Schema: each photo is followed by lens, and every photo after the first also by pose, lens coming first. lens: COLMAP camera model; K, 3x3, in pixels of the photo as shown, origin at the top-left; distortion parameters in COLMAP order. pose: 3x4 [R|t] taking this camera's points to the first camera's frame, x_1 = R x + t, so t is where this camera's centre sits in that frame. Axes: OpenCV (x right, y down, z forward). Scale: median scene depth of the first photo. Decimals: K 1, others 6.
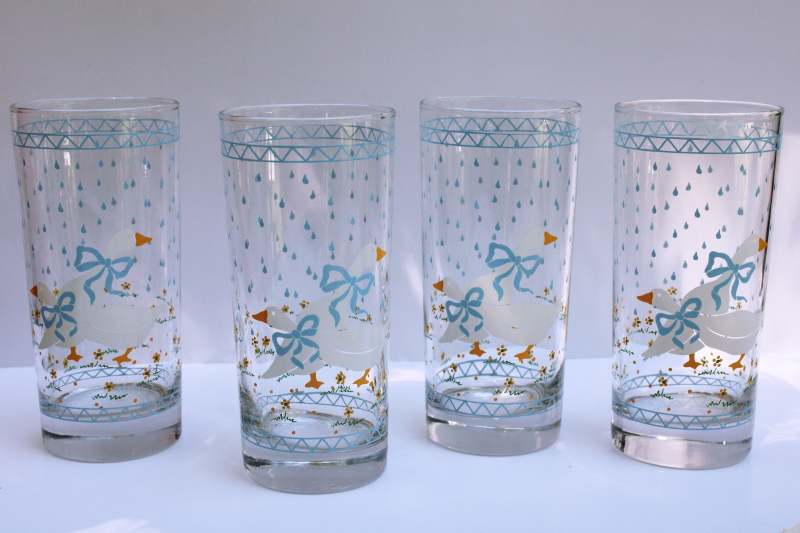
lens RADIAL K [[783.9, 0, 400.0], [0, 783.9, 266.5], [0, 0, 1]] dist [0.001708, -0.000328]
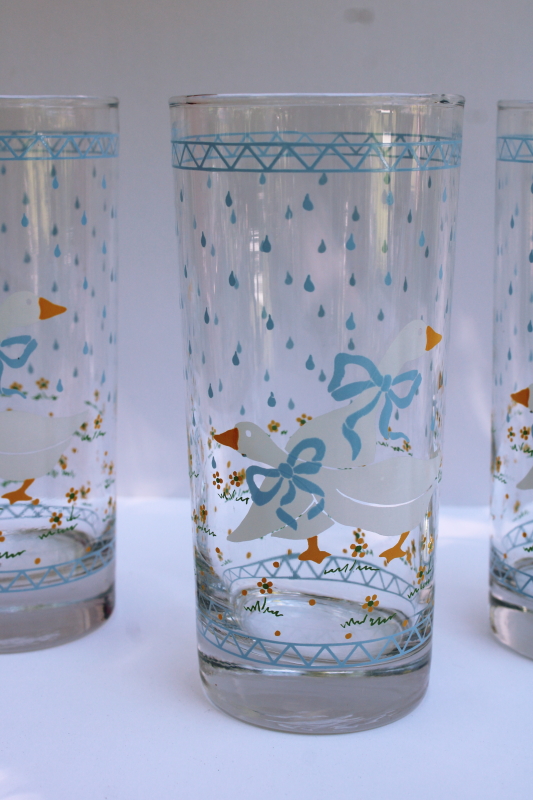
lens RADIAL K [[768.6, 0, 265.5], [0, 768.6, 423.1], [0, 0, 1]] dist [0.055939, 0.002563]
pose [[0.982251, 0.033773, -0.184508, -0.040248], [-0.023968, 0.998192, 0.055116, 0.018686], [0.186036, -0.049716, 0.981284, 0.414232]]
